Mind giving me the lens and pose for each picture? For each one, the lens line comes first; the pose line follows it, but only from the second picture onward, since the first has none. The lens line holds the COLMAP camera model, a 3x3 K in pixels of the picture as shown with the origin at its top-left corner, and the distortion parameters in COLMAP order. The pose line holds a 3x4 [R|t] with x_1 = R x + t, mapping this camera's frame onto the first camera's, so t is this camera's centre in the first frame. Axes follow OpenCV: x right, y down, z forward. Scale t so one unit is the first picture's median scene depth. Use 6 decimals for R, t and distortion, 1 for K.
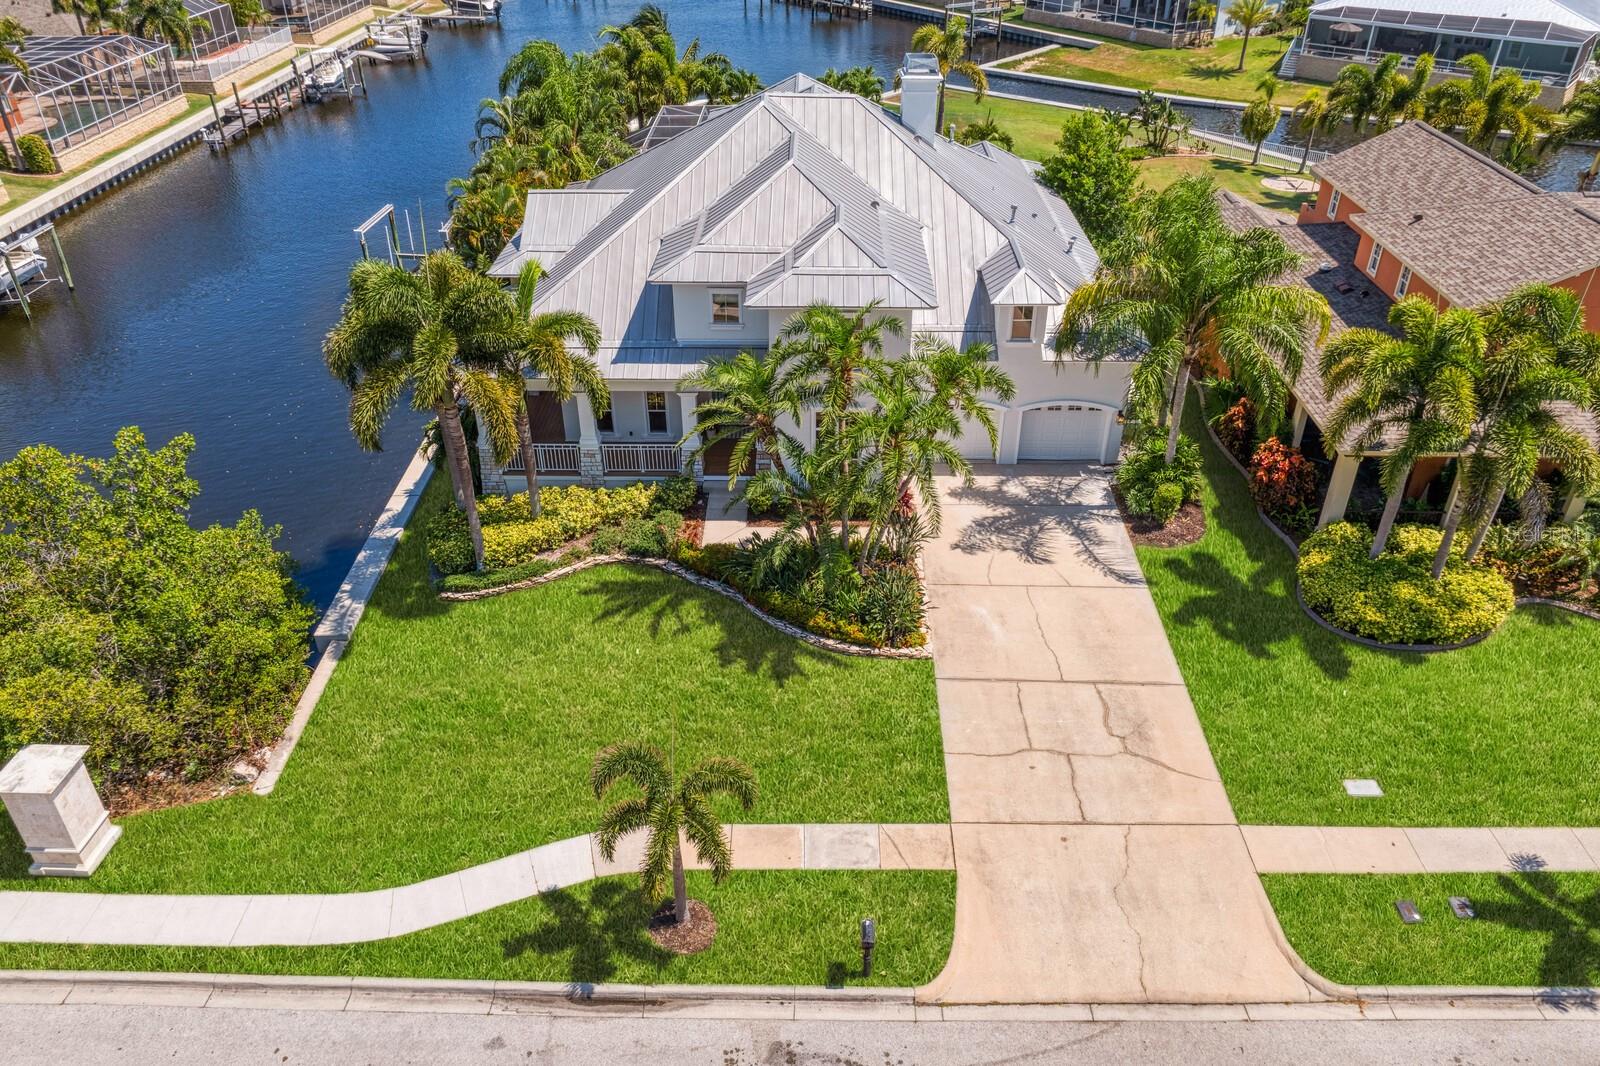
lens RADIAL K [[1131.9, 0, 800.0], [0, 1131.9, 533.0], [0, 0, 1]] dist [-0.055256, 0.030603]
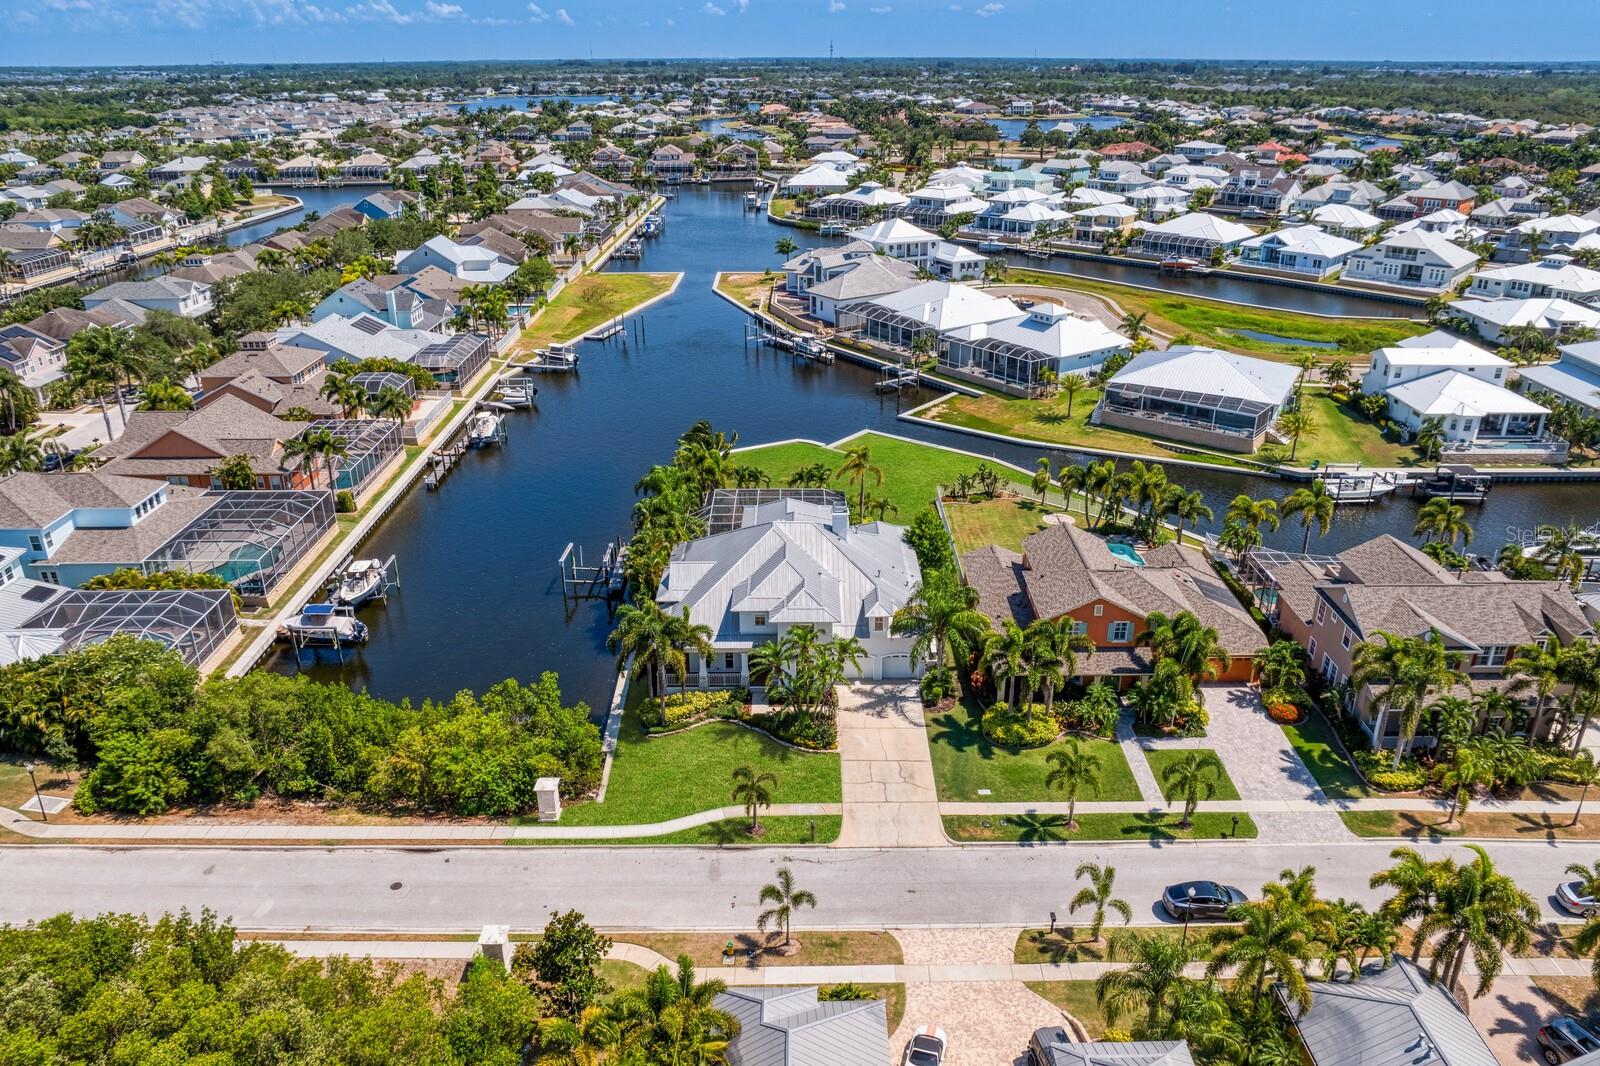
lens RADIAL K [[1131.9, 0, 800.0], [0, 1131.9, 533.0], [0, 0, 1]] dist [-0.055256, 0.030603]
pose [[0.999854, -0.008772, 0.014648, -0.011835], [0.011264, 0.983632, -0.179838, 0.067538], [-0.012831, 0.179977, 0.983587, -1.552821]]
